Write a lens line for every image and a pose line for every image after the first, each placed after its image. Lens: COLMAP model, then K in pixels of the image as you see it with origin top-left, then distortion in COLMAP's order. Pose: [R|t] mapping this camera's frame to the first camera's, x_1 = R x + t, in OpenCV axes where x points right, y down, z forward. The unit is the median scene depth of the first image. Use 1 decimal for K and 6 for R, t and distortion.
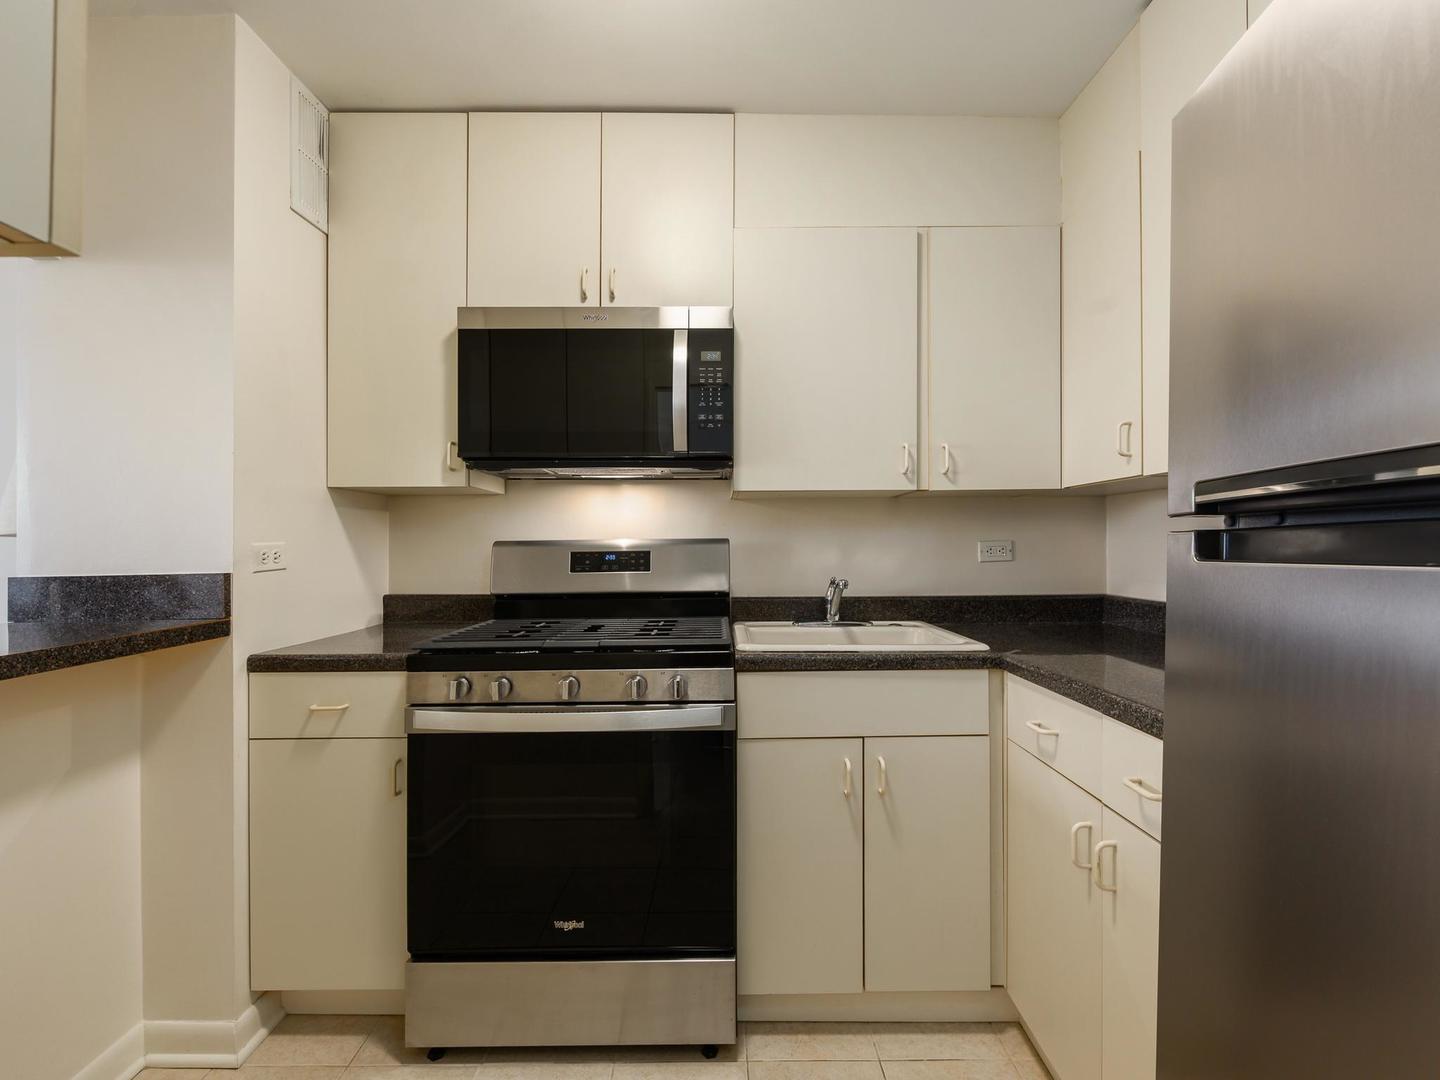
lens RADIAL K [[637.7, 0, 740.1], [0, 637.7, 557.7], [0, 0, 1]] dist [-0.006247, 0.000594]
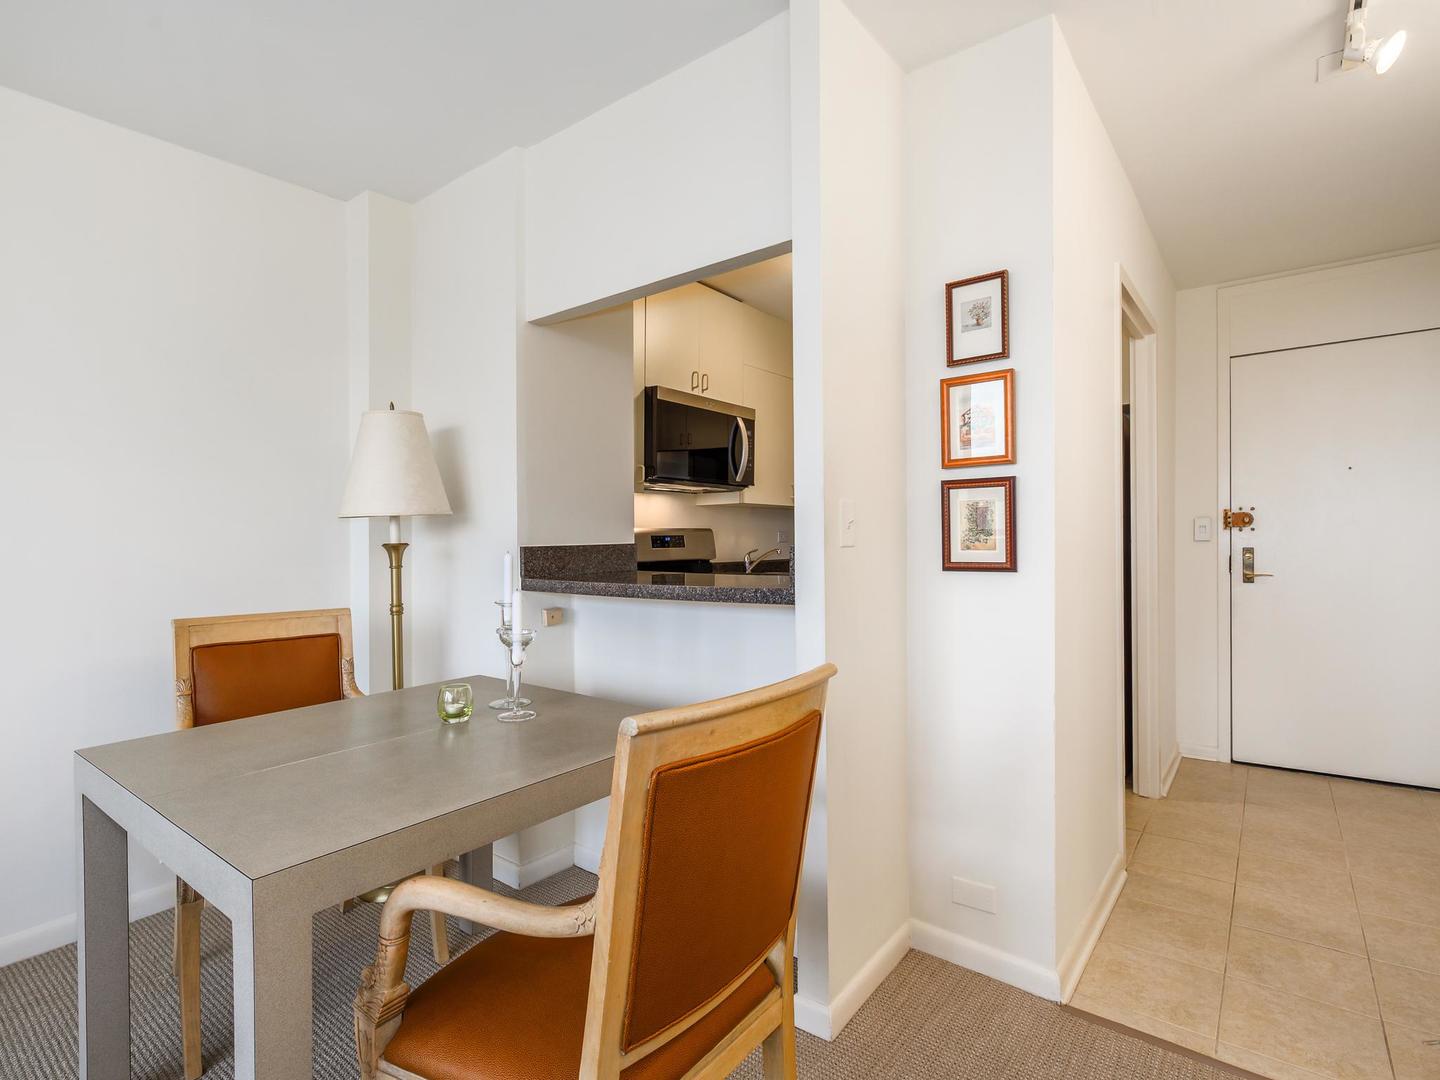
lens RADIAL K [[724.2, 0, 729.3], [0, 724.2, 541.3], [0, 0, 1]] dist [0.002092, 0.000795]
pose [[0.628844, 0.002685, 0.777527, -1.734624], [0.017088, 0.999705, -0.017273, 0.044695], [-0.777344, 0.024148, 0.628612, -0.313234]]
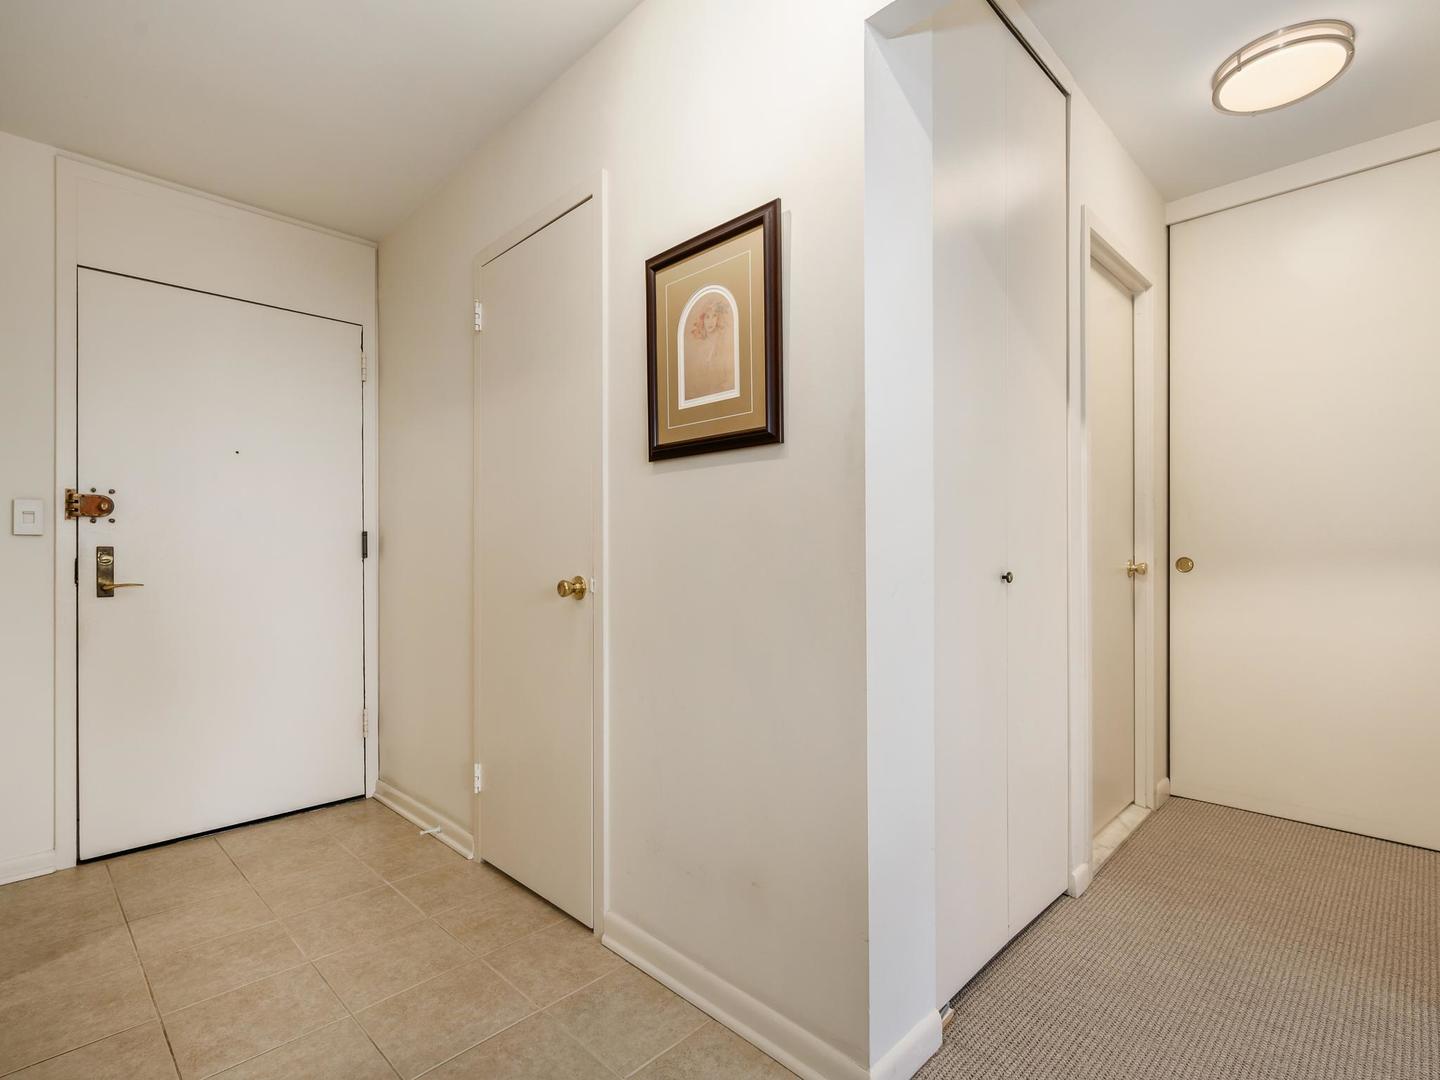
lens RADIAL K [[712.2, 0, 722.8], [0, 712.2, 549.8], [0, 0, 1]] dist [0.001860, 0.000296]
pose [[-0.699646, 0.005565, 0.714468, -1.117960], [0.016739, 0.999823, 0.008604, 0.065912], [-0.714294, 0.017979, -0.699615, -0.064467]]
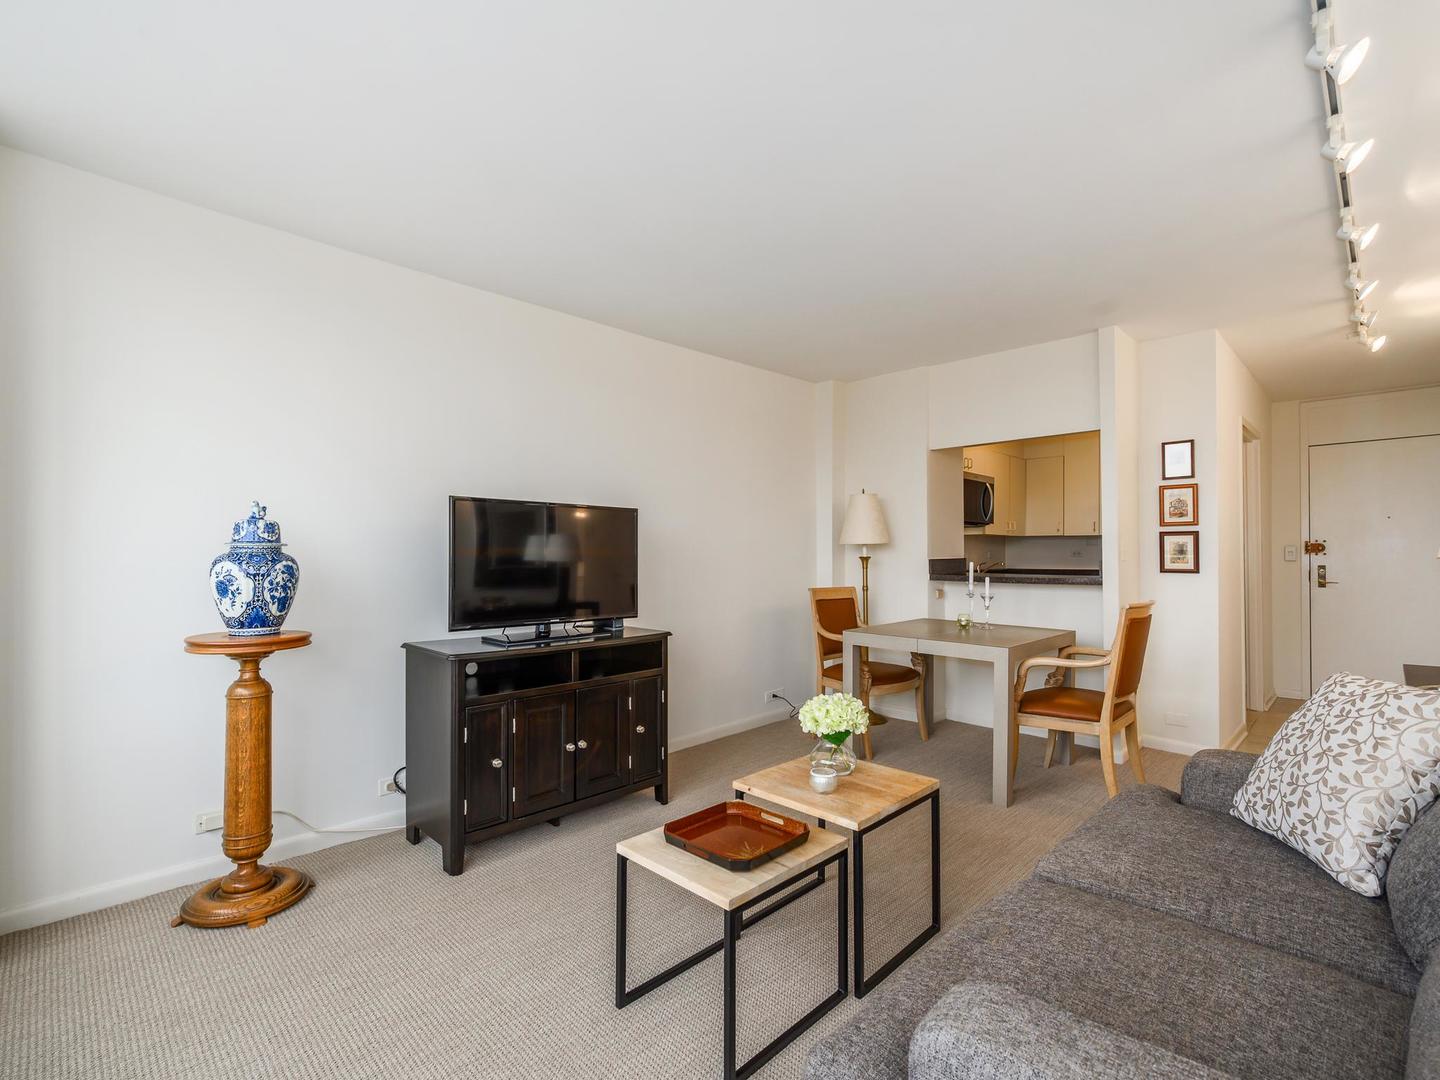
lens RADIAL K [[672.7, 0, 720.0], [0, 672.7, 540.0], [0, 0, 1]] dist [-0.000428, -0.000712]
pose [[0.722124, 0.026563, 0.691254, -3.211105], [0.002267, 0.999166, -0.040763, 0.054634], [-0.691760, 0.031004, 0.721462, -0.470109]]
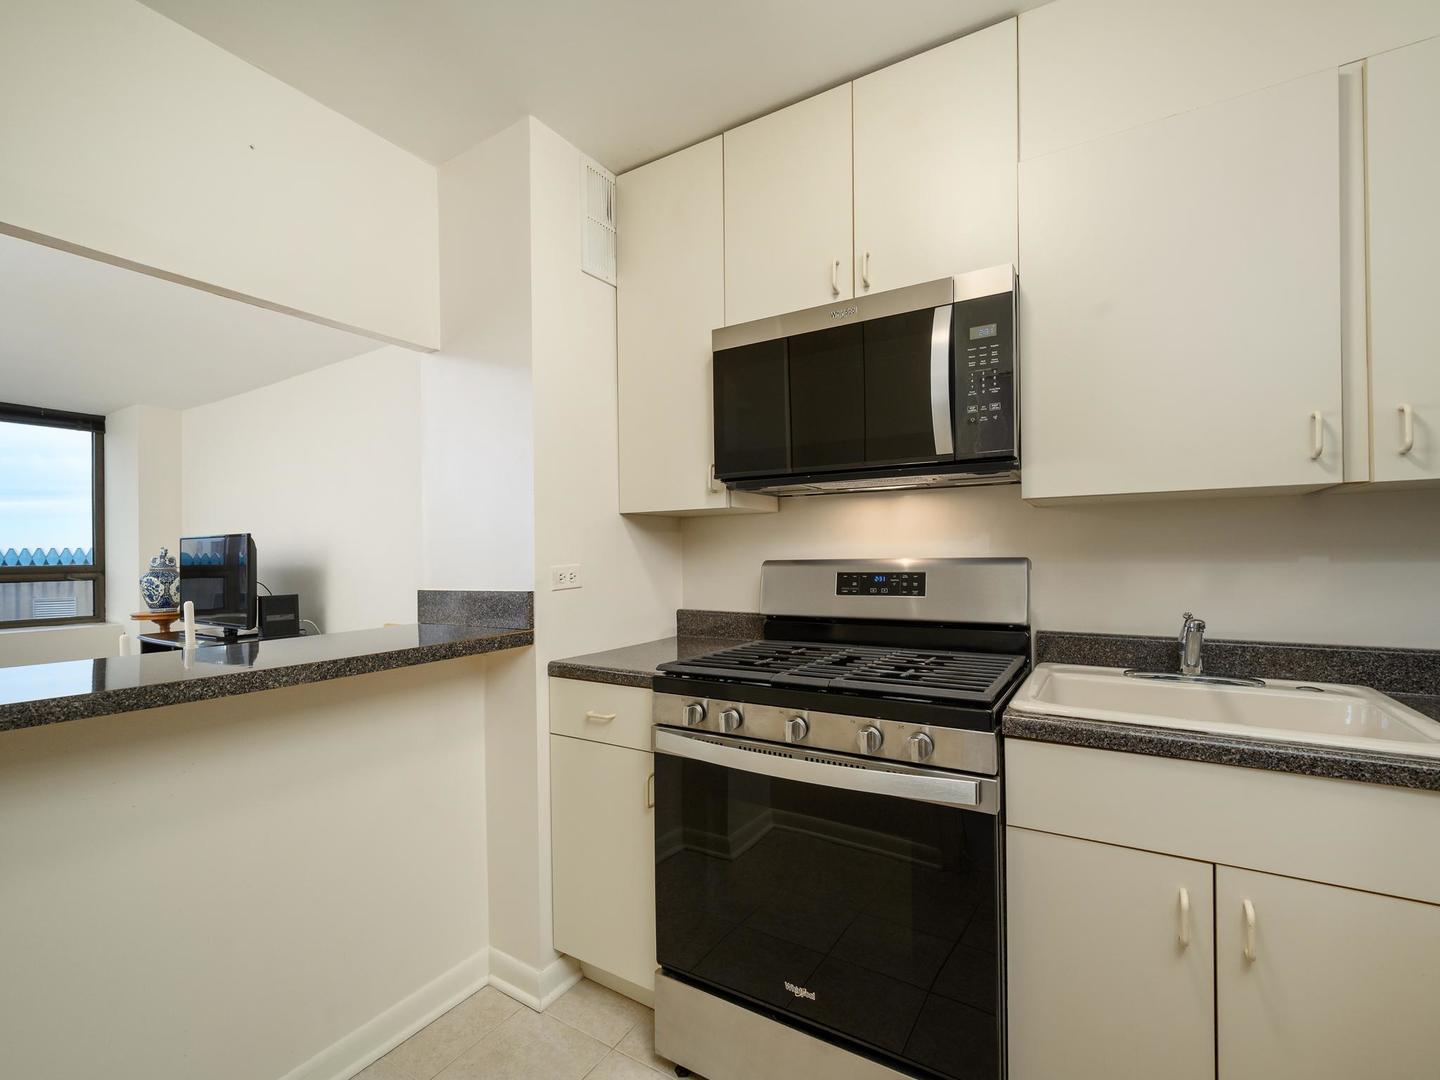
lens RADIAL K [[637.7, 0, 740.1], [0, 637.7, 557.7], [0, 0, 1]] dist [-0.006247, 0.000594]
pose [[0.842968, 0.002576, -0.537957, 0.127505], [-0.006425, 0.999965, -0.005280, -0.028193], [0.537925, 0.007907, 0.842956, 0.170123]]
